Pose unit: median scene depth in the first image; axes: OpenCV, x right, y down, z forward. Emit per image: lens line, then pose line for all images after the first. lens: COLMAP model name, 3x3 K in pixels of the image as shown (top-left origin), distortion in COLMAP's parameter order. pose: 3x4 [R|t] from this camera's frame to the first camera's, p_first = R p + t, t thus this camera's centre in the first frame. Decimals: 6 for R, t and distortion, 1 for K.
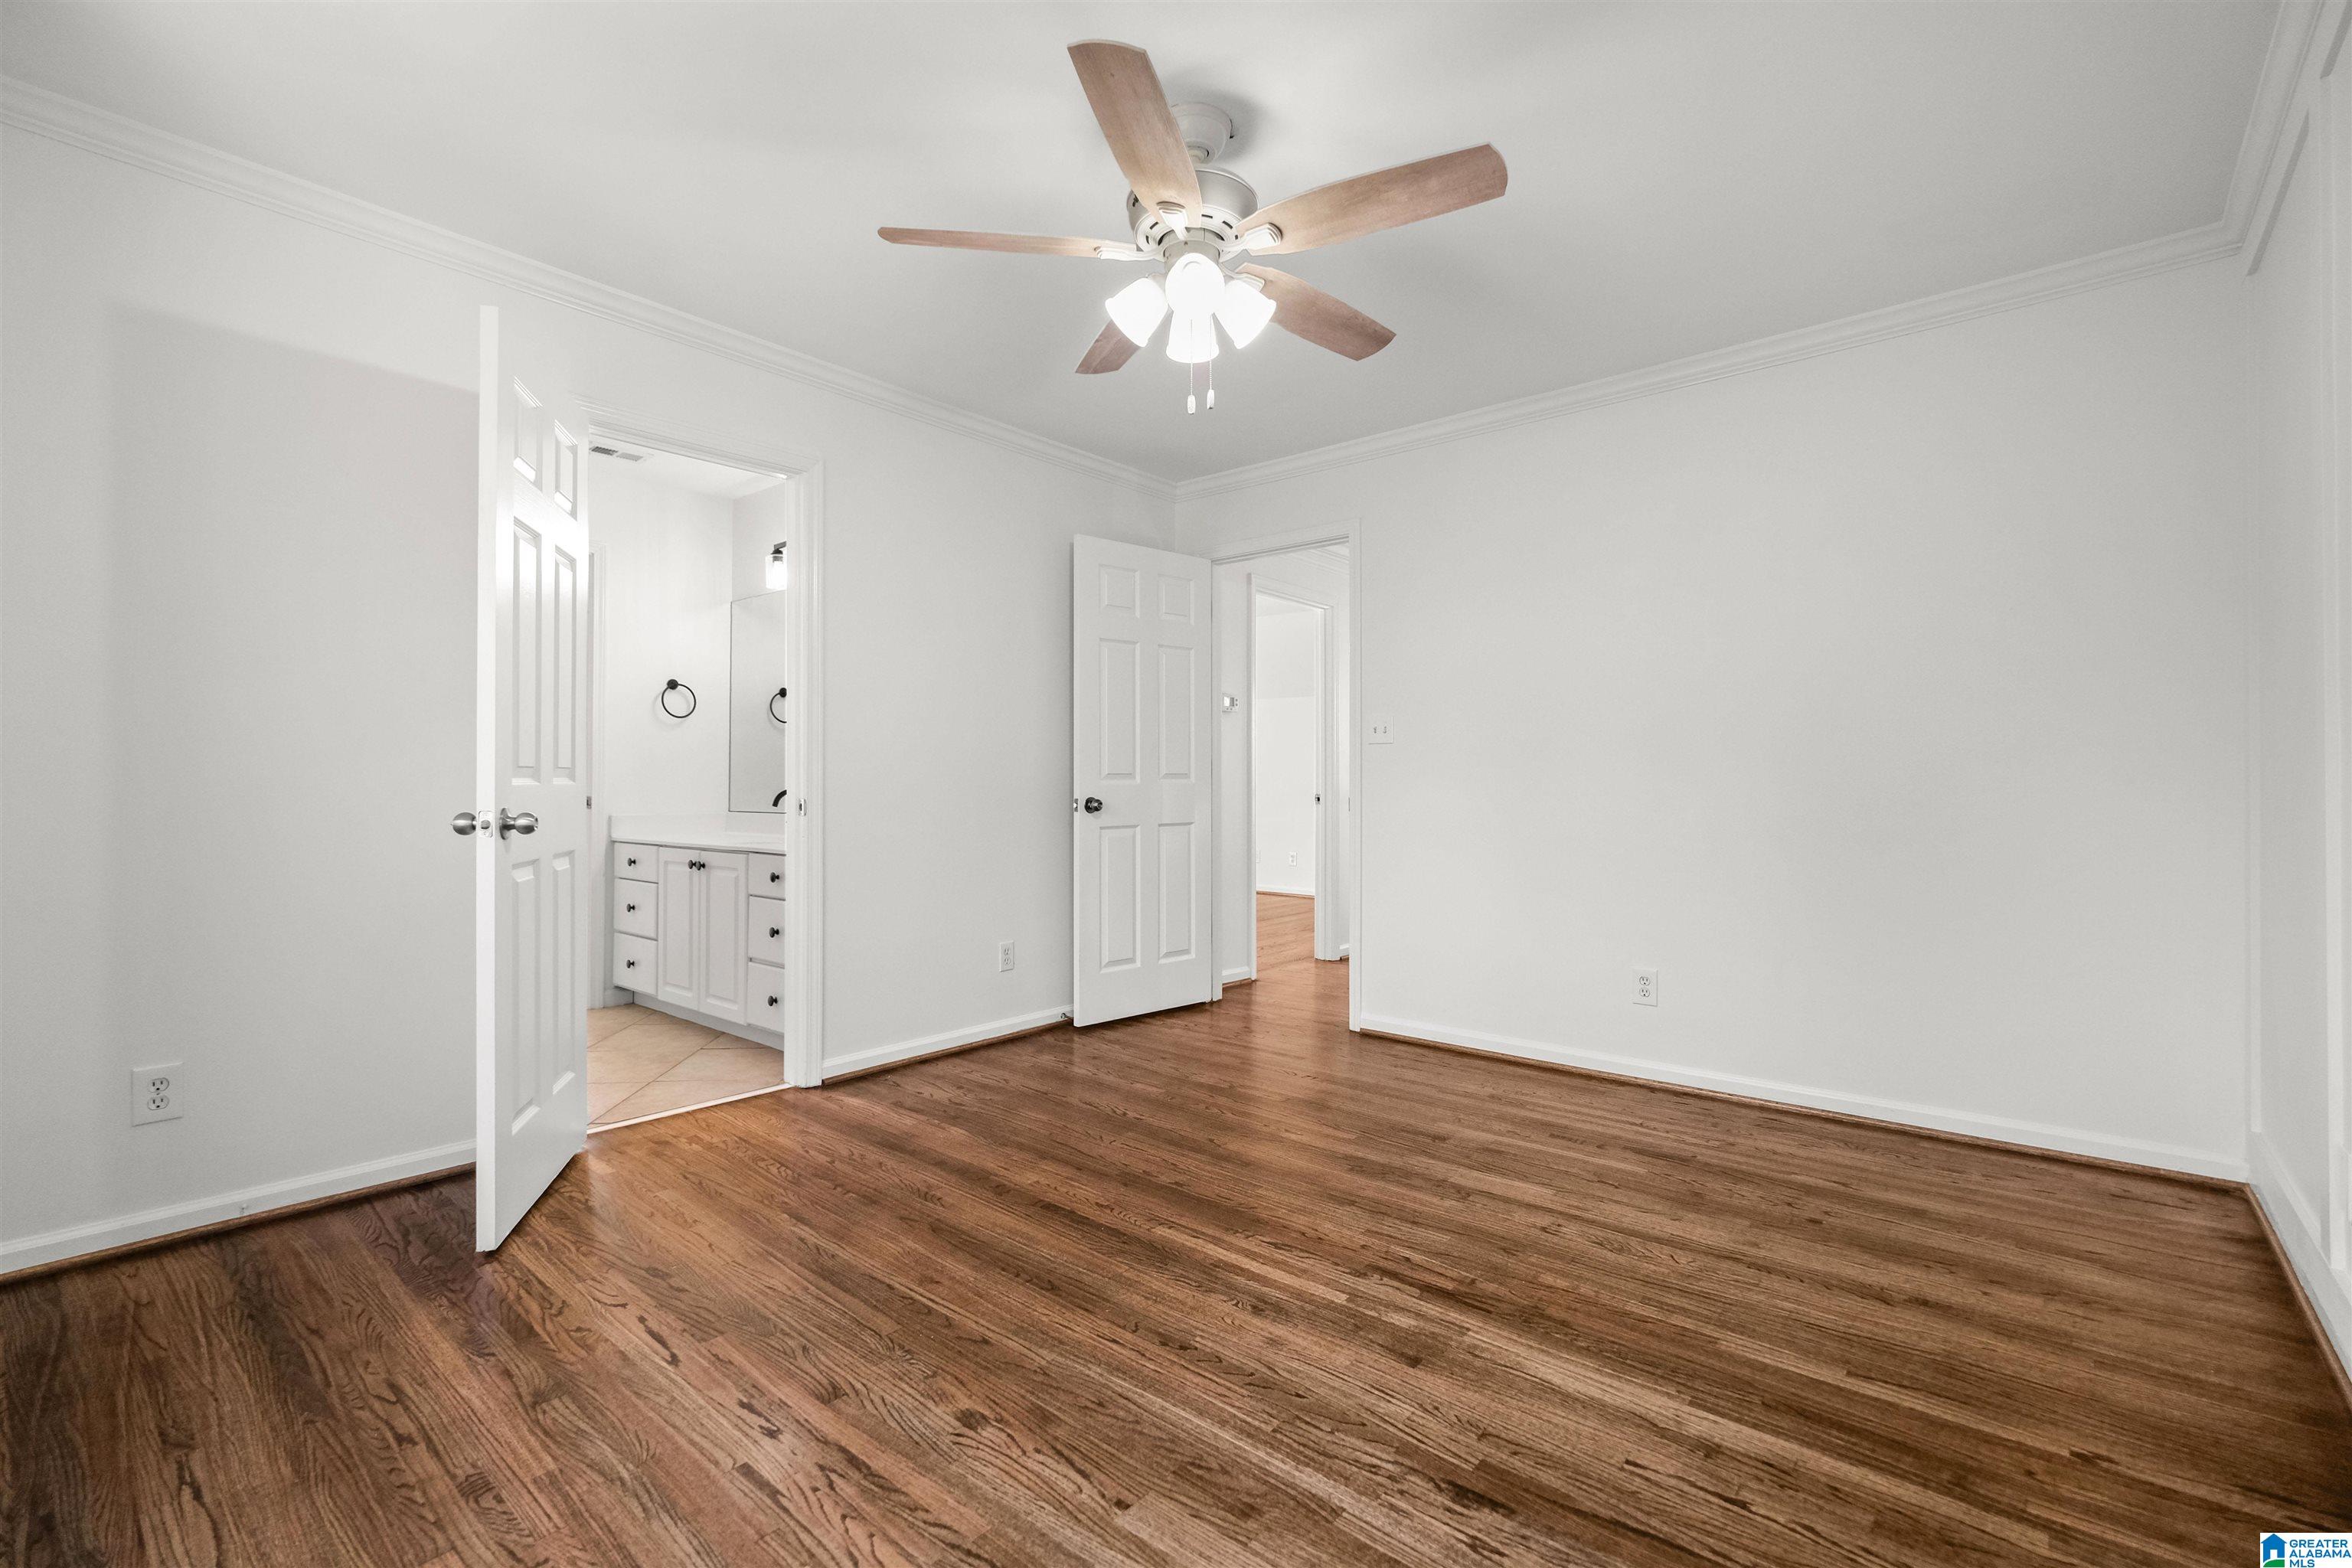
lens RADIAL K [[1031.6, 0, 1167.2], [0, 1031.6, 773.6], [0, 0, 1]] dist [-0.000314, -0.000188]
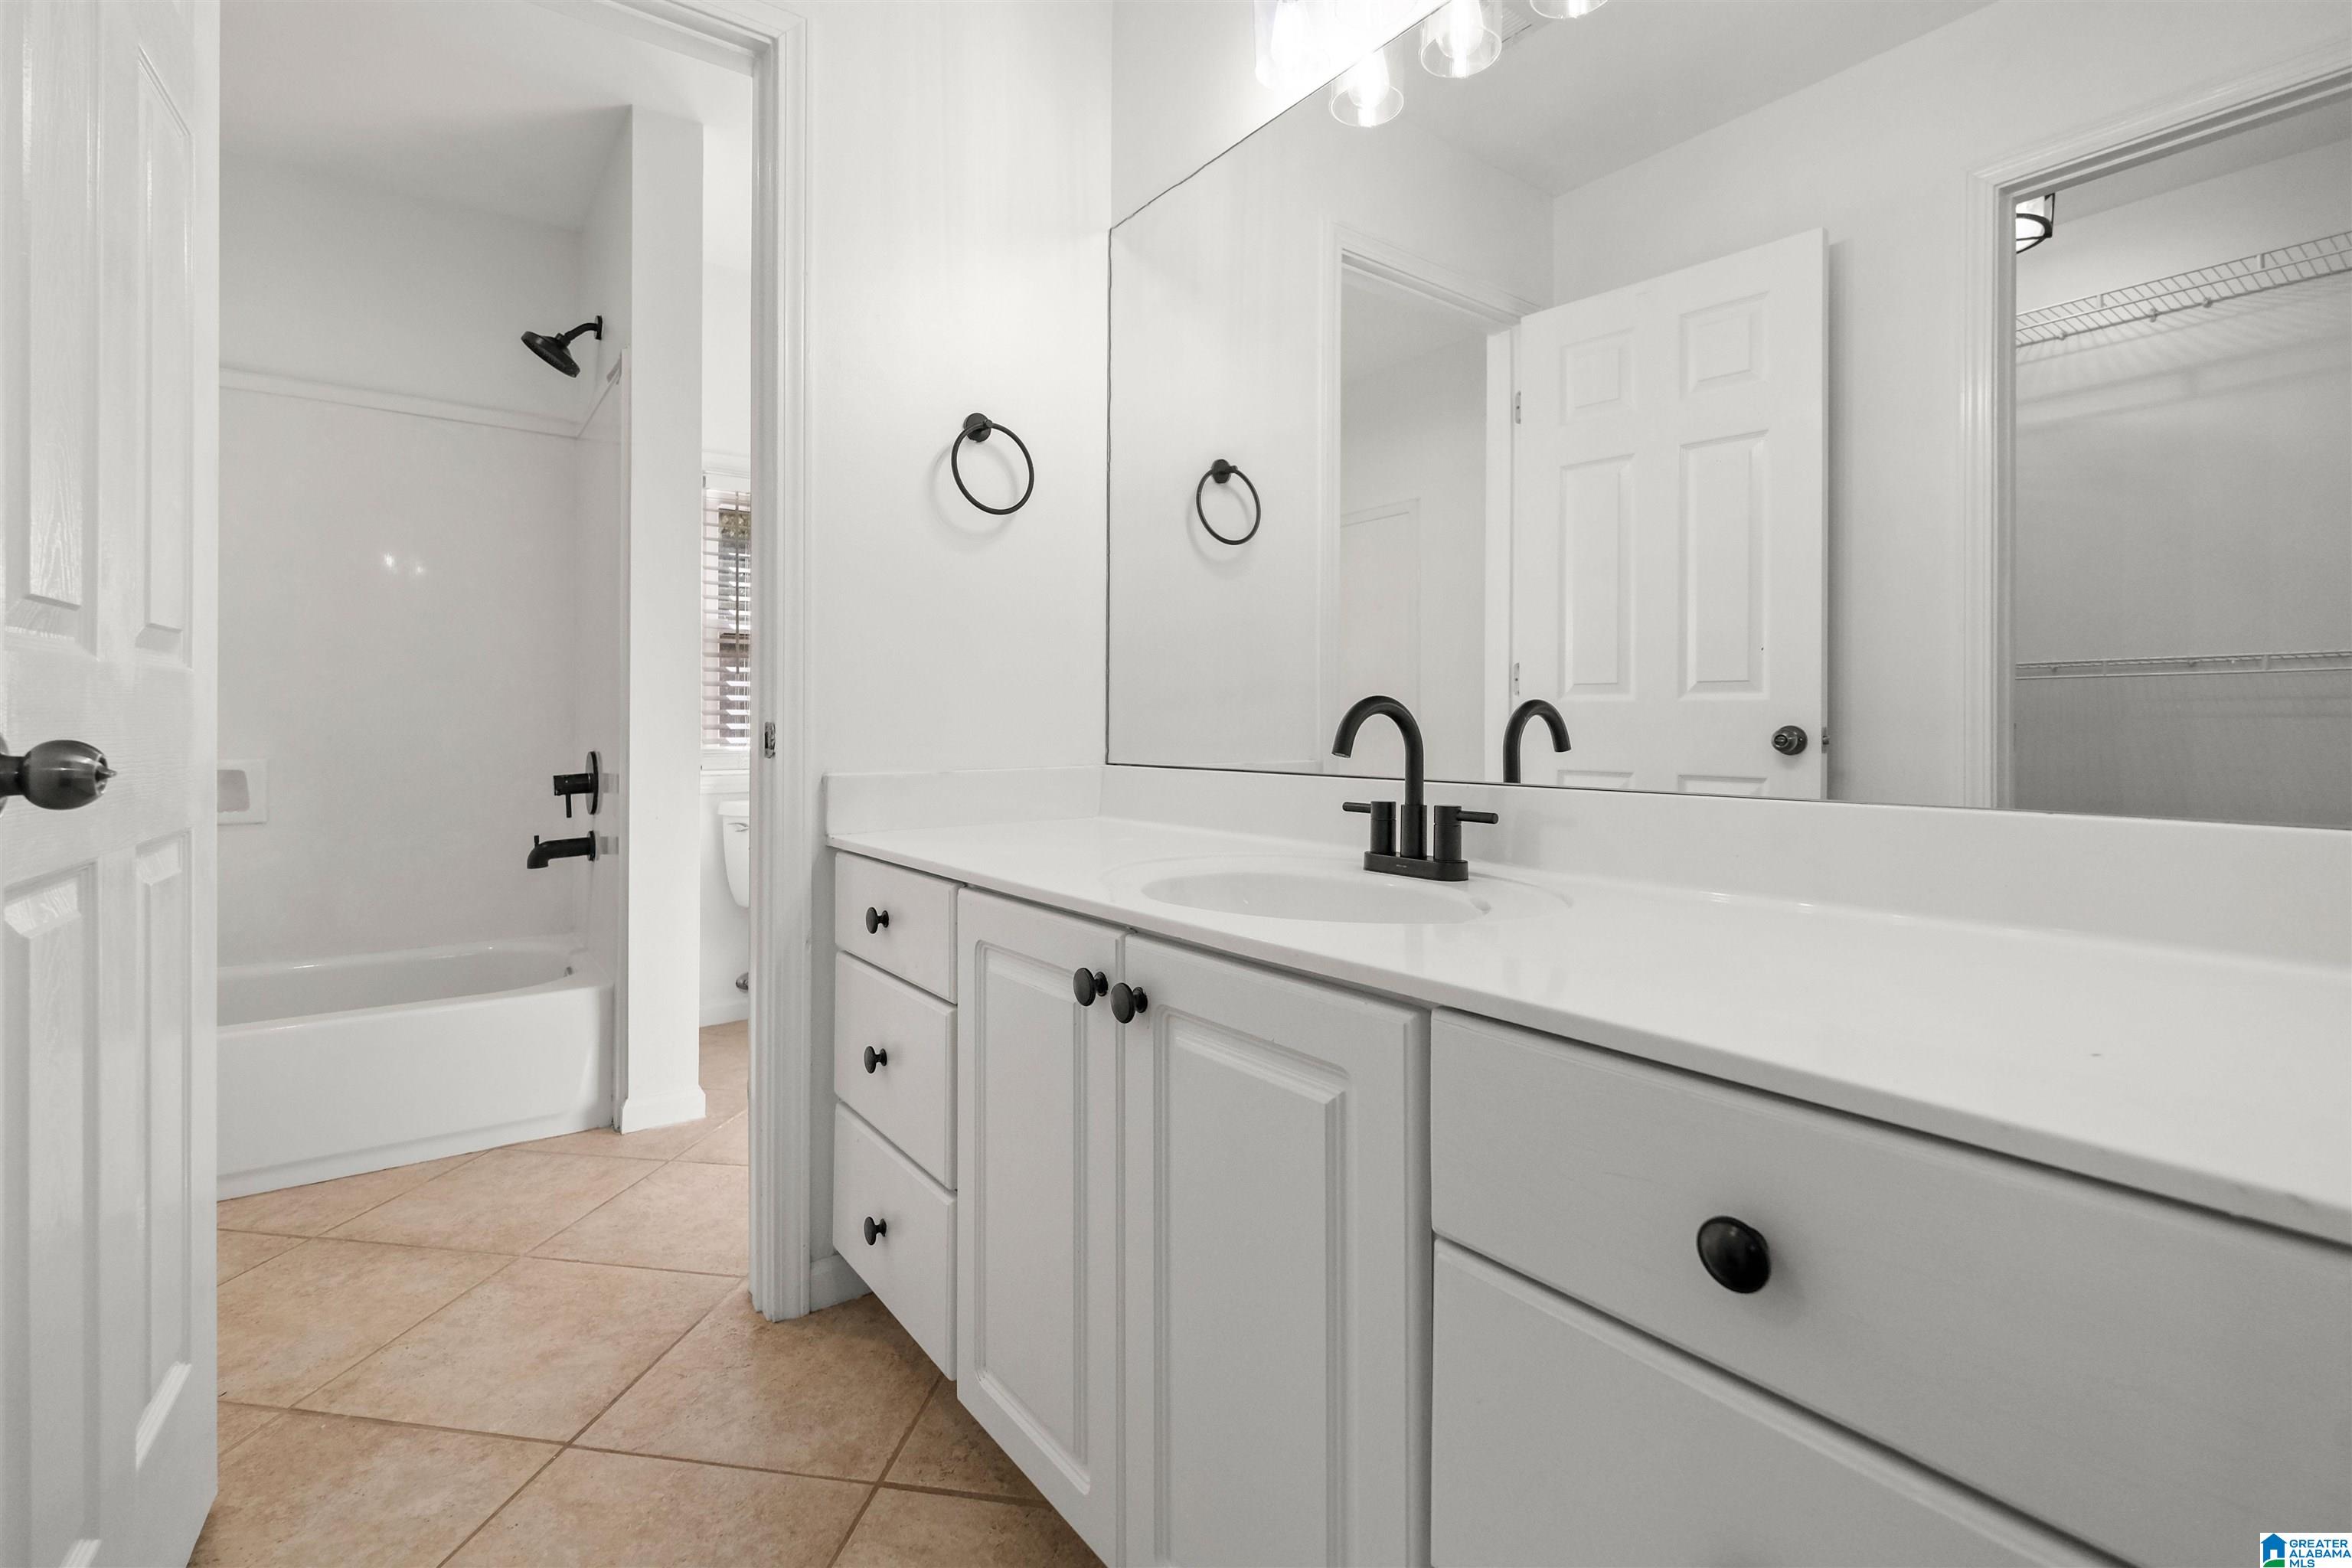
lens RADIAL K [[1053.8, 0, 1173.8], [0, 1053.8, 715.9], [0, 0, 1]] dist [0.002807, 0.000446]
pose [[0.977068, -0.001069, -0.212927, -0.351442], [0.002641, 0.999971, 0.007099, 0.017572], [0.212913, -0.007499, 0.977042, 0.685015]]
